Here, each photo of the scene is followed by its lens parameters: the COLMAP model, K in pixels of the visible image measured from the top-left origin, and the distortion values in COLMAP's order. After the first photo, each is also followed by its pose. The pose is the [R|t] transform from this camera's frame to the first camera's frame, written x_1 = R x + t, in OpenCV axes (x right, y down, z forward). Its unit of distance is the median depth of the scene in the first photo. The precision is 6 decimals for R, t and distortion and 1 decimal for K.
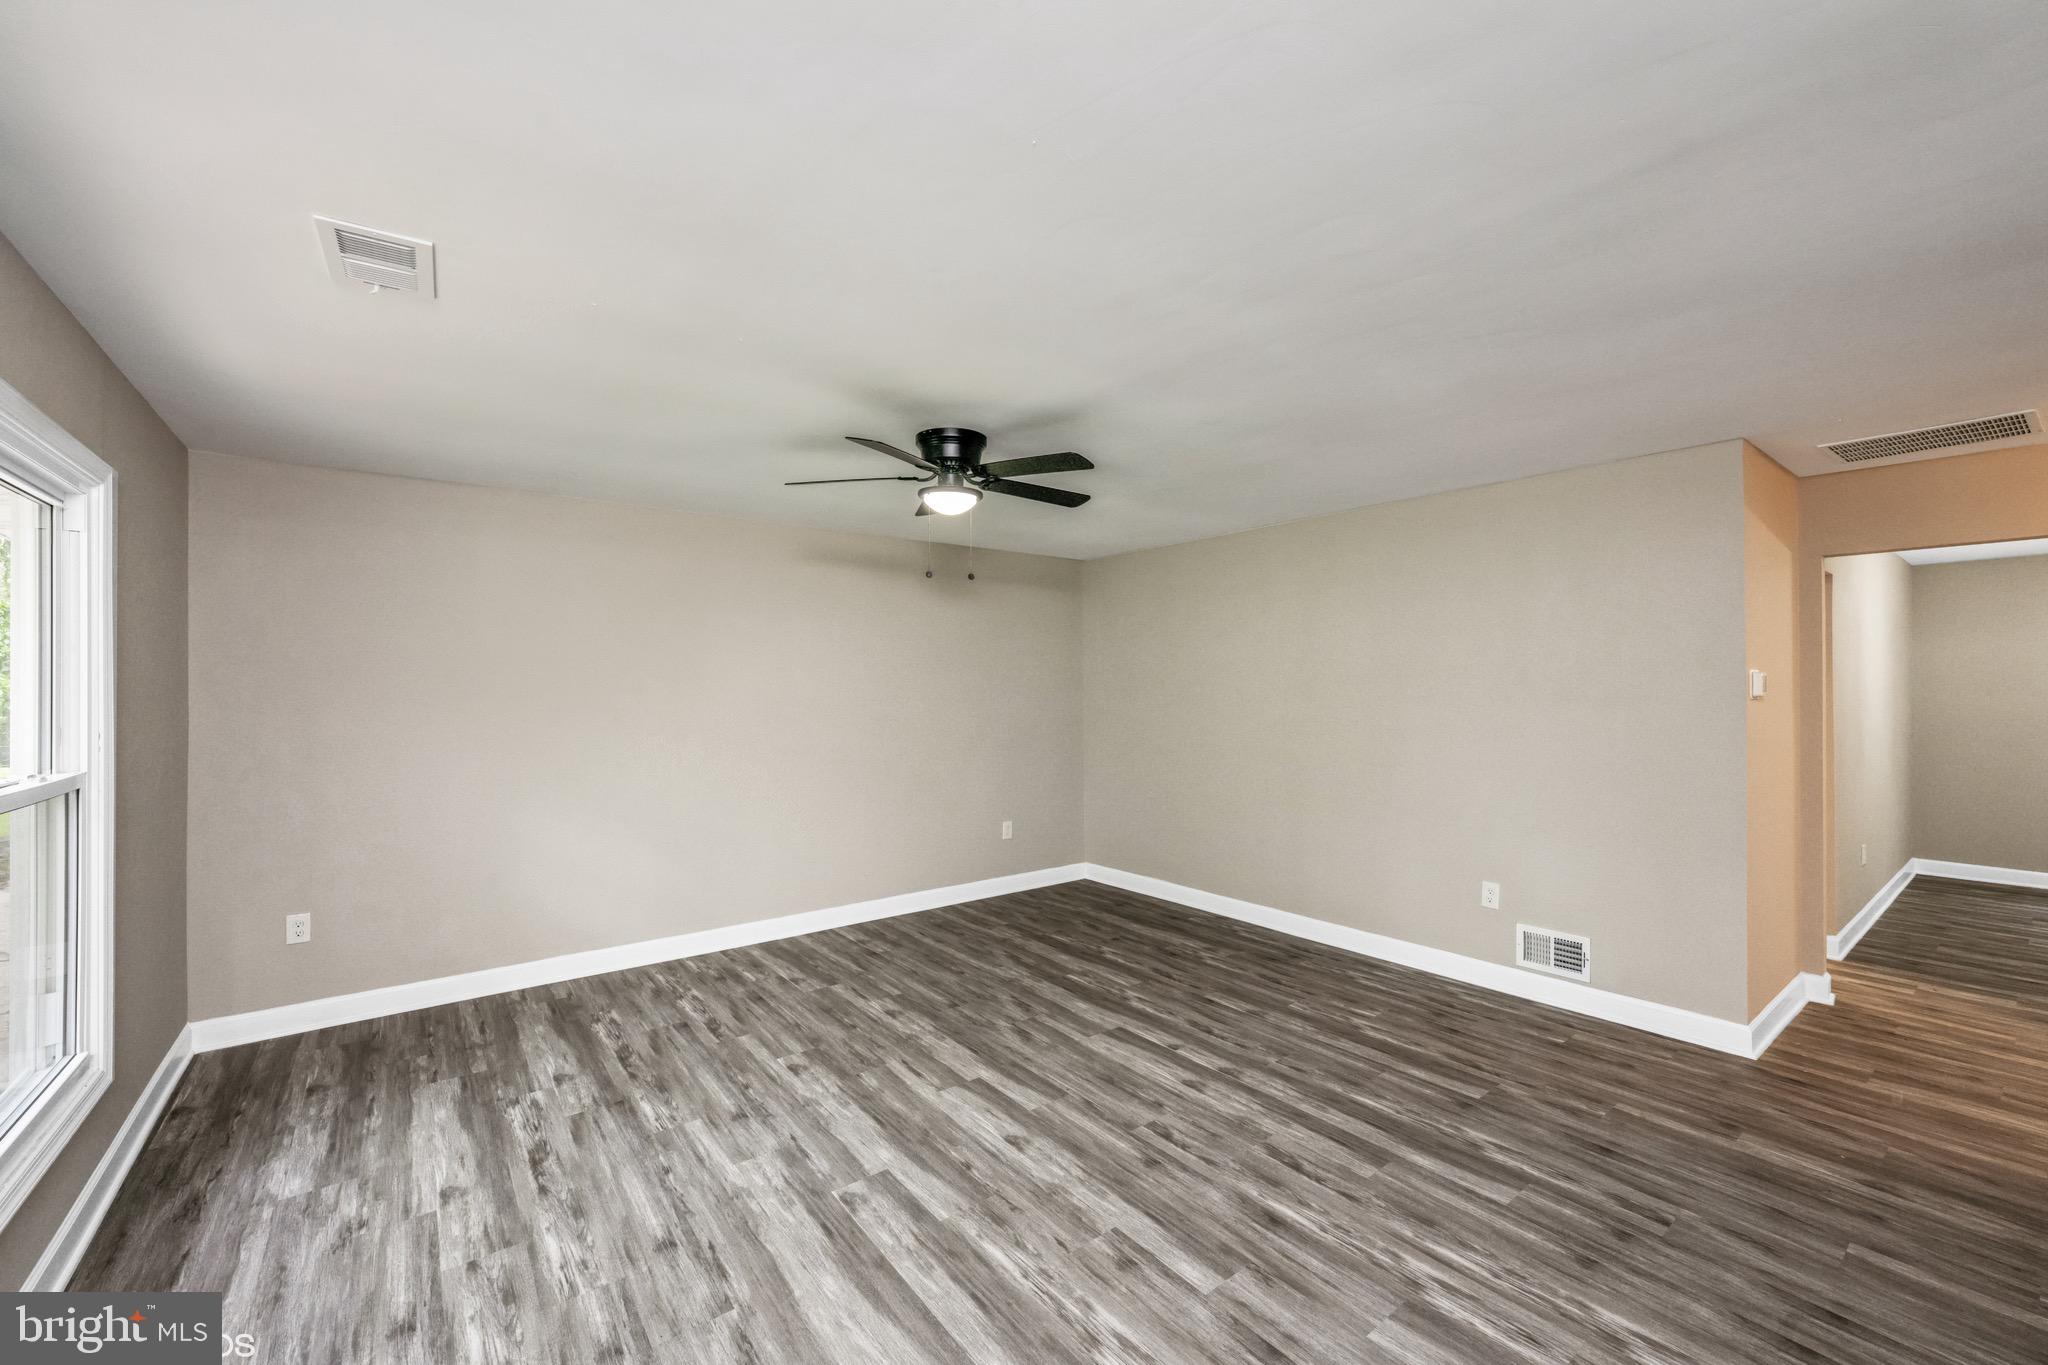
lens RADIAL K [[815.9, 0, 1031.8], [0, 815.9, 689.5], [0, 0, 1]] dist [-0.000720, -0.000164]
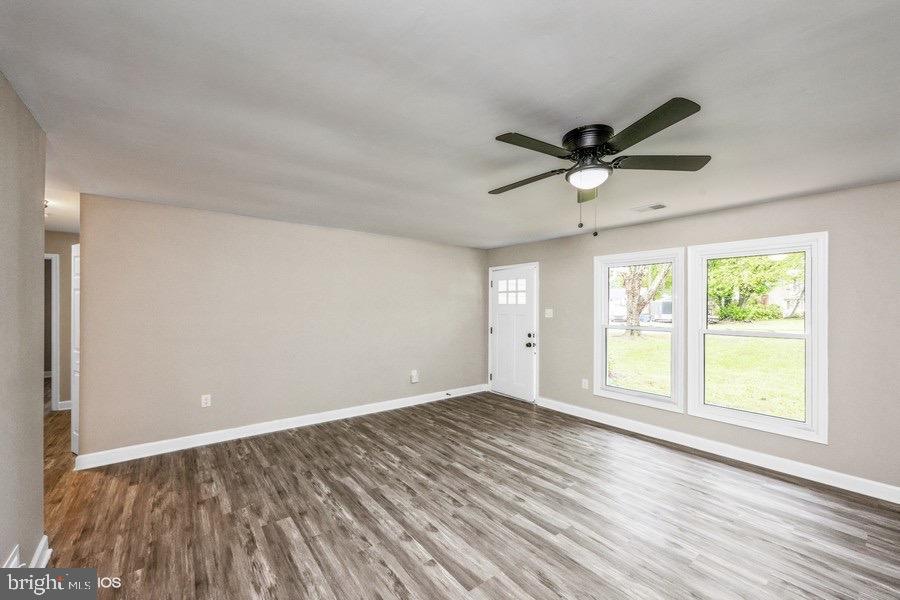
lens RADIAL K [[358.5, 0, 449.9], [0, 358.5, 302.2], [0, 0, 1]] dist [-0.000720, -0.000164]
pose [[-0.999995, -0.002901, 0.001133, 0.173477], [-0.002912, 0.999949, -0.009670, -0.004210], [-0.001105, -0.009673, -0.999953, 1.947586]]
